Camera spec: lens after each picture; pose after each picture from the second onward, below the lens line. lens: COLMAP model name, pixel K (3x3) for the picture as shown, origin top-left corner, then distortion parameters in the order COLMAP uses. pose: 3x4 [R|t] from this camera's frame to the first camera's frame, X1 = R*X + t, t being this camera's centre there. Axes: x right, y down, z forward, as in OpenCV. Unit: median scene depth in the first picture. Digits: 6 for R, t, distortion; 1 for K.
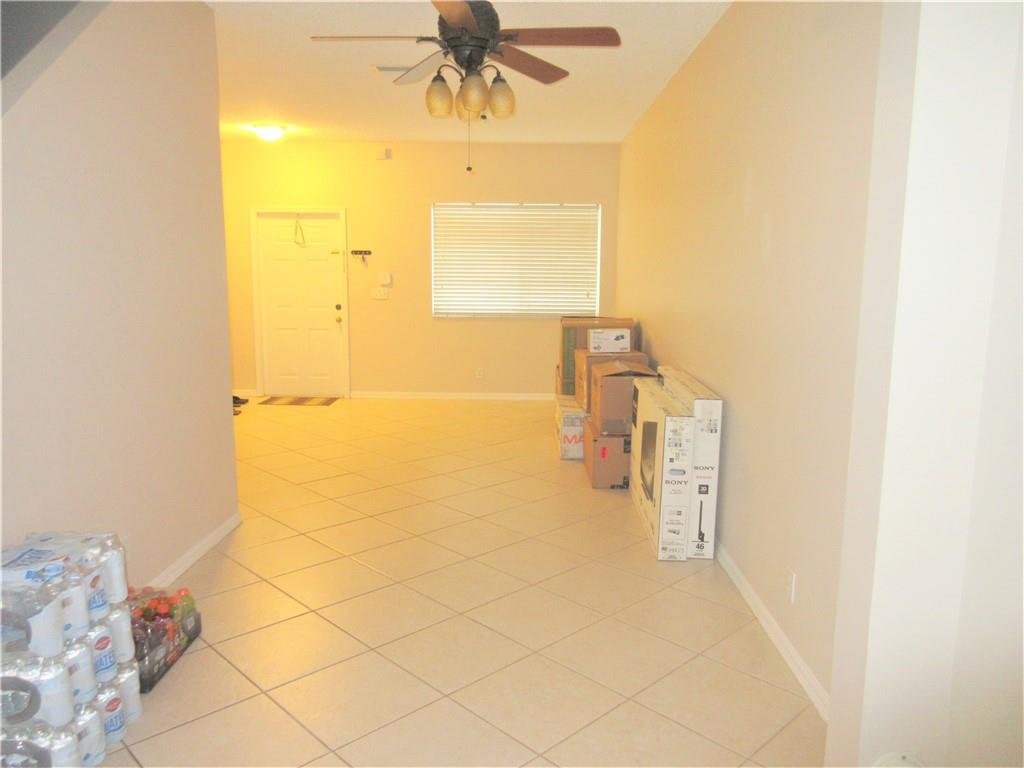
lens RADIAL K [[768.5, 0, 512.0], [0, 768.5, 384.0], [0, 0, 1]] dist [-0.003531, 0.007238]
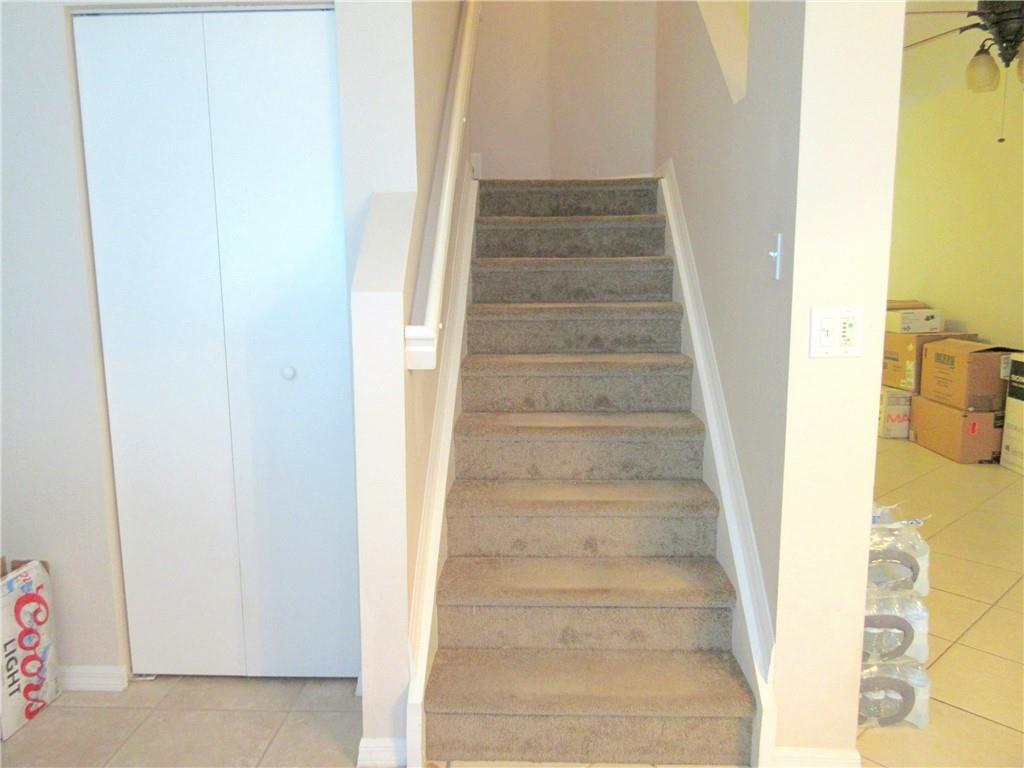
lens RADIAL K [[768.5, 0, 512.0], [0, 768.5, 384.0], [0, 0, 1]] dist [-0.003531, 0.007238]
pose [[0.999676, -0.013767, -0.021419, -0.282757], [0.013725, 0.999904, -0.002109, 0.015322], [0.021445, 0.001815, 0.999768, -0.014470]]
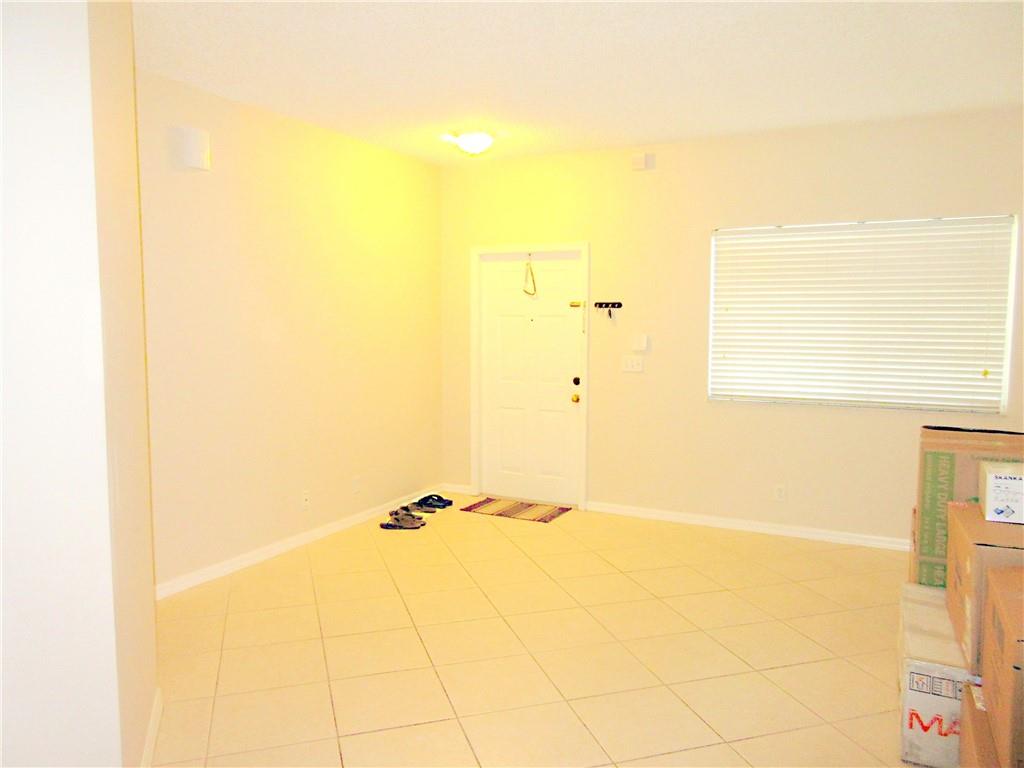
lens RADIAL K [[768.5, 0, 512.0], [0, 768.5, 384.0], [0, 0, 1]] dist [-0.003531, 0.007238]
pose [[0.897479, 0.032148, -0.439883, 0.035394], [-0.062102, 0.996615, -0.053869, -0.057000], [0.436663, 0.075664, 0.896438, 0.344871]]
